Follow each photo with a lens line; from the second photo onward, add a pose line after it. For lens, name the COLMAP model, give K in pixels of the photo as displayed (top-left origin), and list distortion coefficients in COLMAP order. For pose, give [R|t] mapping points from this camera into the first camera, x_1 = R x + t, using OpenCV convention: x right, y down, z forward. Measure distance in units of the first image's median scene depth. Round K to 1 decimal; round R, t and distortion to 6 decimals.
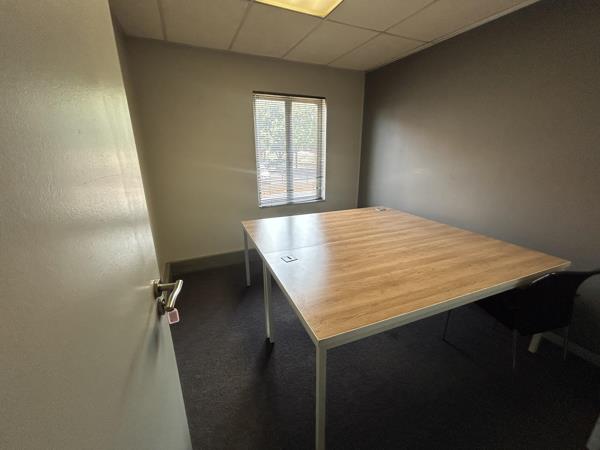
lens RADIAL K [[242.9, 0, 301.1], [0, 242.9, 224.4], [0, 0, 1]] dist [0.000361, -0.000032]
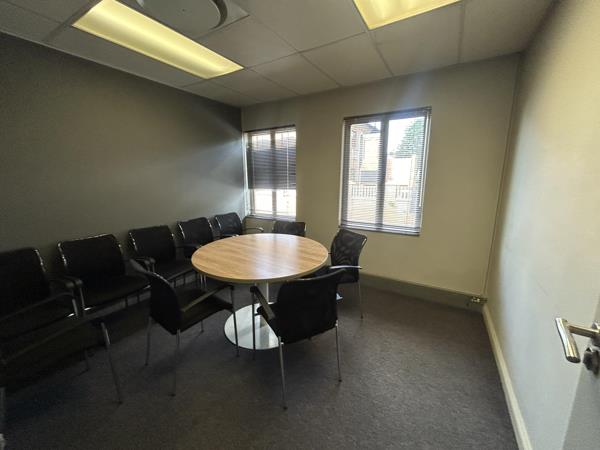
lens RADIAL K [[242.9, 0, 301.1], [0, 242.9, 224.4], [0, 0, 1]] dist [0.000361, -0.000032]
pose [[0.595127, 0.160385, -0.787465, 0.812187], [-0.219963, 0.974972, 0.032338, -0.119163], [0.772943, 0.153968, 0.615510, 0.361361]]
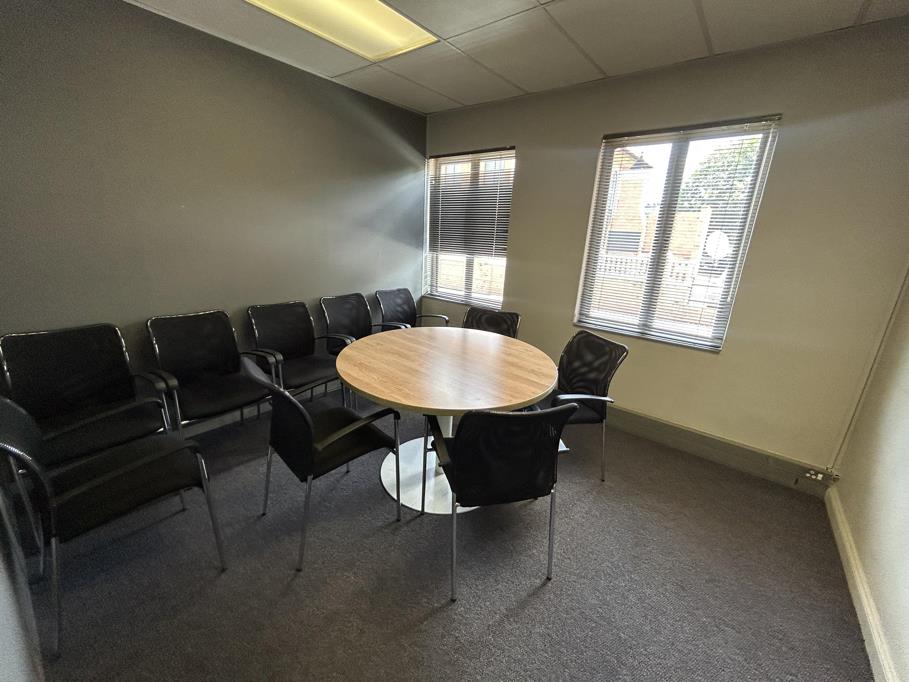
lens RADIAL K [[368.0, 0, 456.2], [0, 368.0, 340.0], [0, 0, 1]] dist [0.000361, -0.000032]
pose [[0.479610, 0.272657, -0.834046, 0.756851], [-0.285147, 0.947342, 0.145723, -0.123981], [0.829859, 0.167935, 0.532102, 0.377364]]
